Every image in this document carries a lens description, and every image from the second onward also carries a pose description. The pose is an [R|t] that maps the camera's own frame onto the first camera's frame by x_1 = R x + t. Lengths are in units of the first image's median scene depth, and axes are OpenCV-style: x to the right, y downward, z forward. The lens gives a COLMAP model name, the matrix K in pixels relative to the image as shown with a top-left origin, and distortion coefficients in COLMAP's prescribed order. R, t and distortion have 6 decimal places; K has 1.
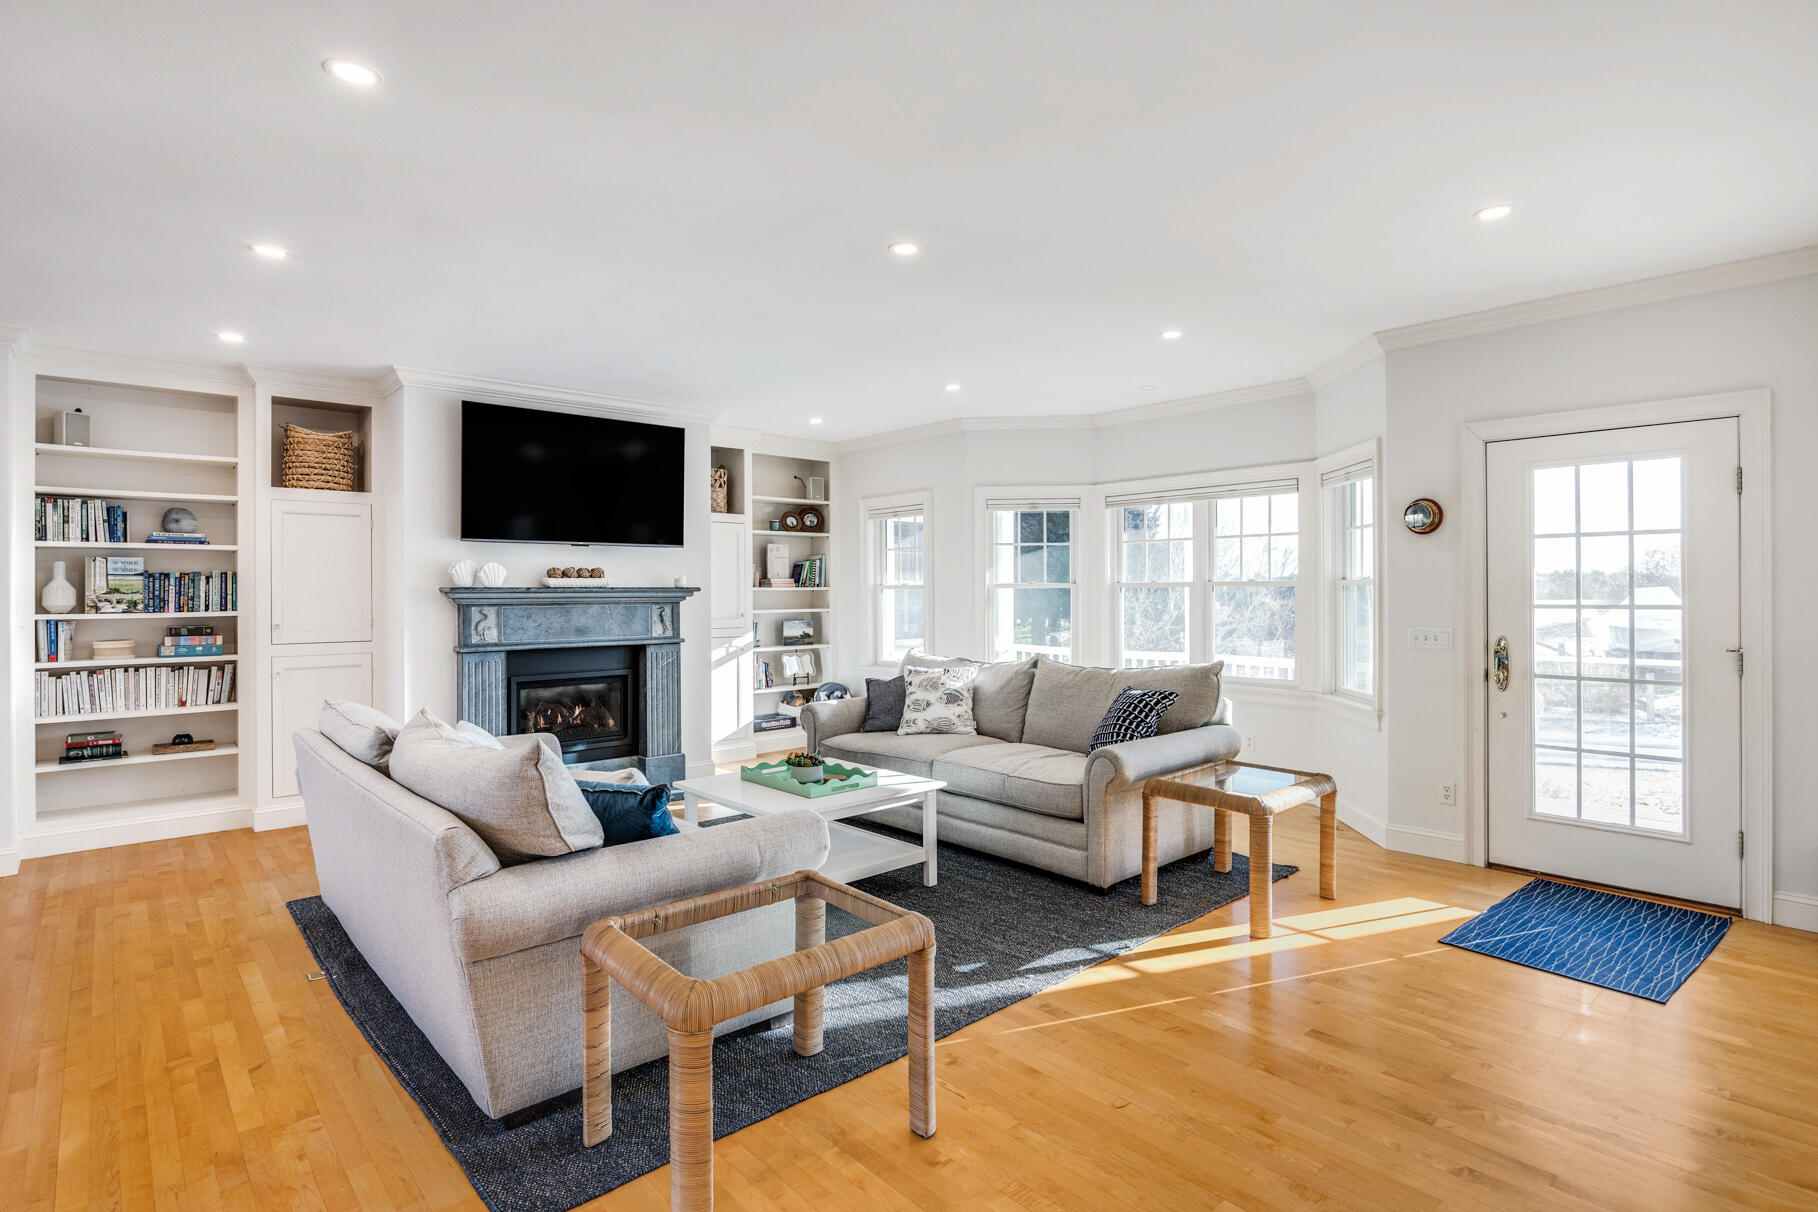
lens RADIAL K [[904.9, 0, 909.0], [0, 904.9, 606.0], [0, 0, 1]] dist [-0.000719, -0.000044]
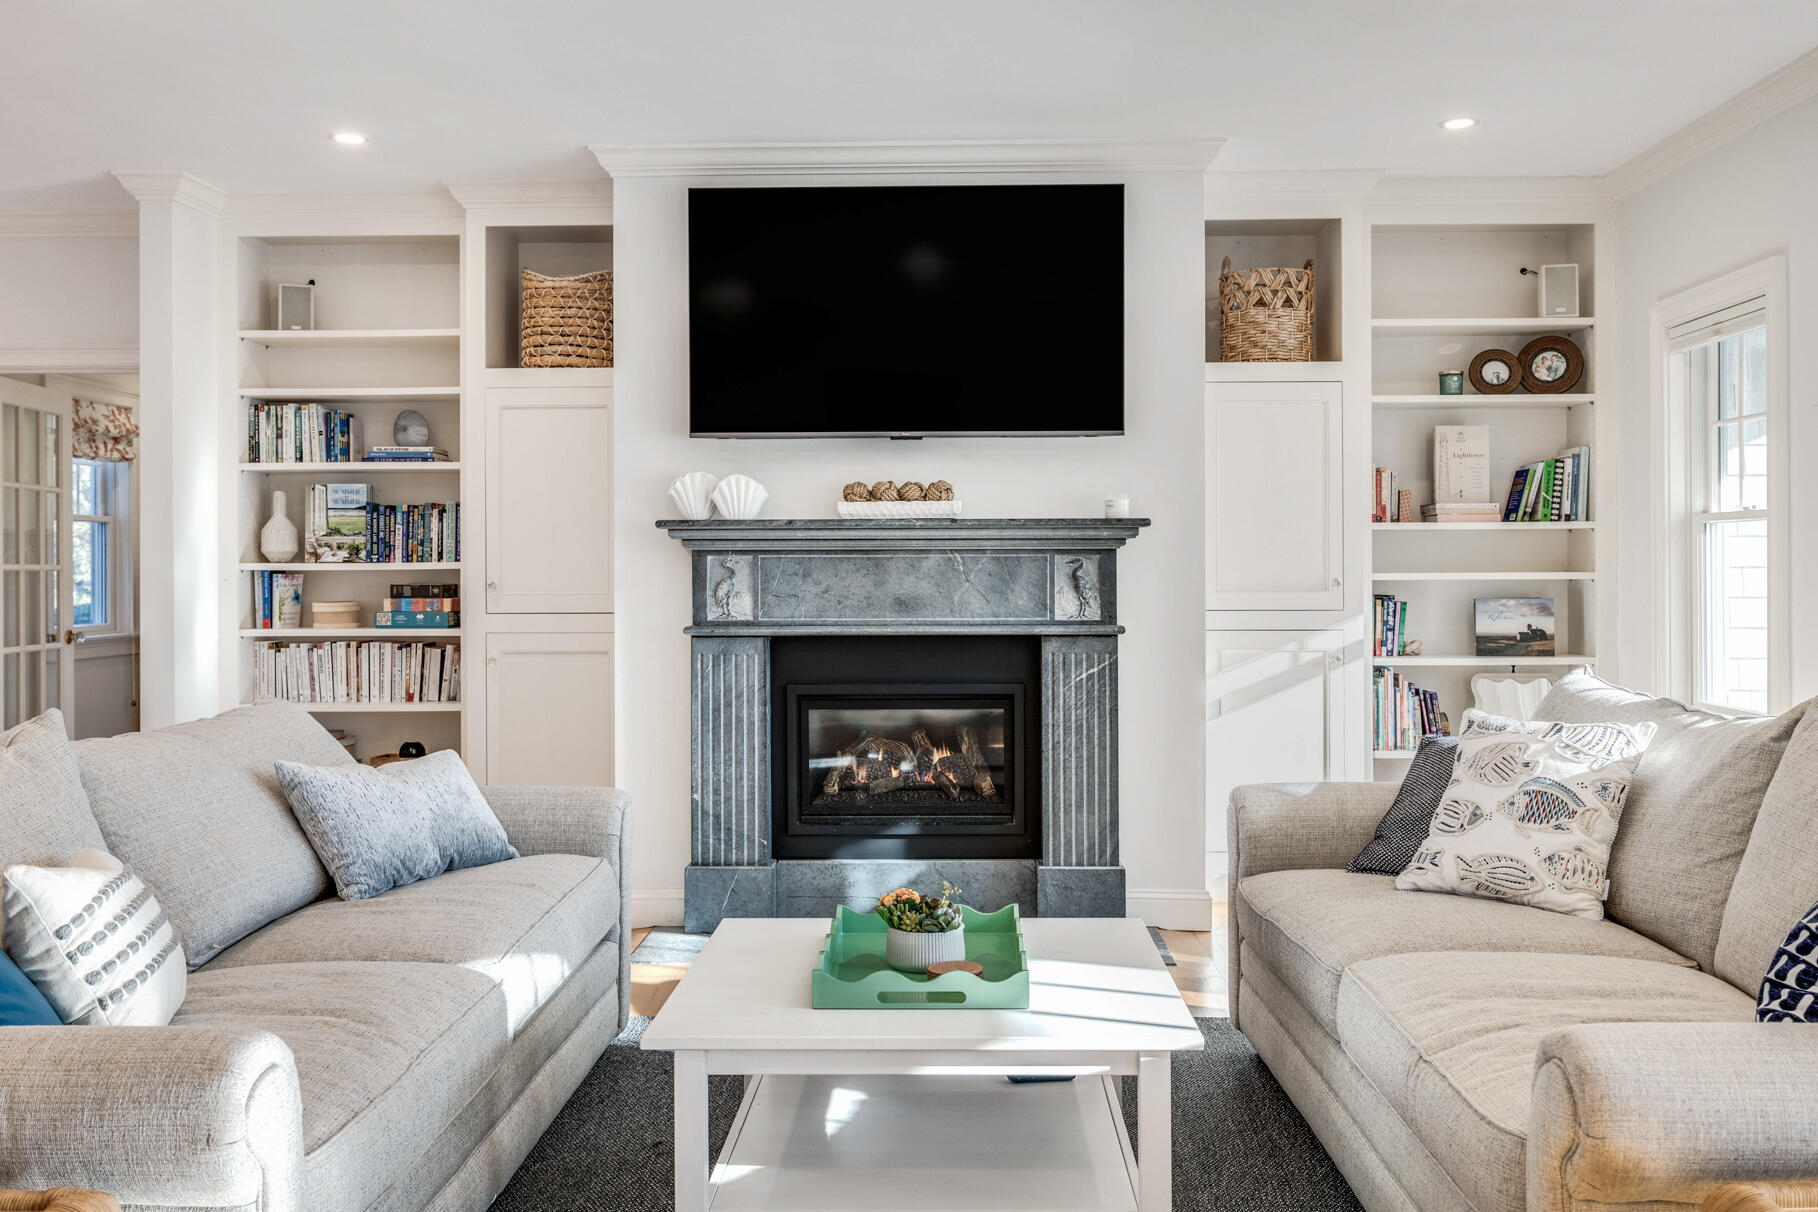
lens RADIAL K [[1611.3, 0, 913.7], [0, 1611.3, 579.2], [0, 0, 1]] dist [0.009325, 0.004296]
pose [[0.732977, 0.008049, -0.680206, 0.296704], [-0.010998, 0.999940, -0.000019, 0.014914], [0.680165, 0.007495, 0.733021, 0.363275]]
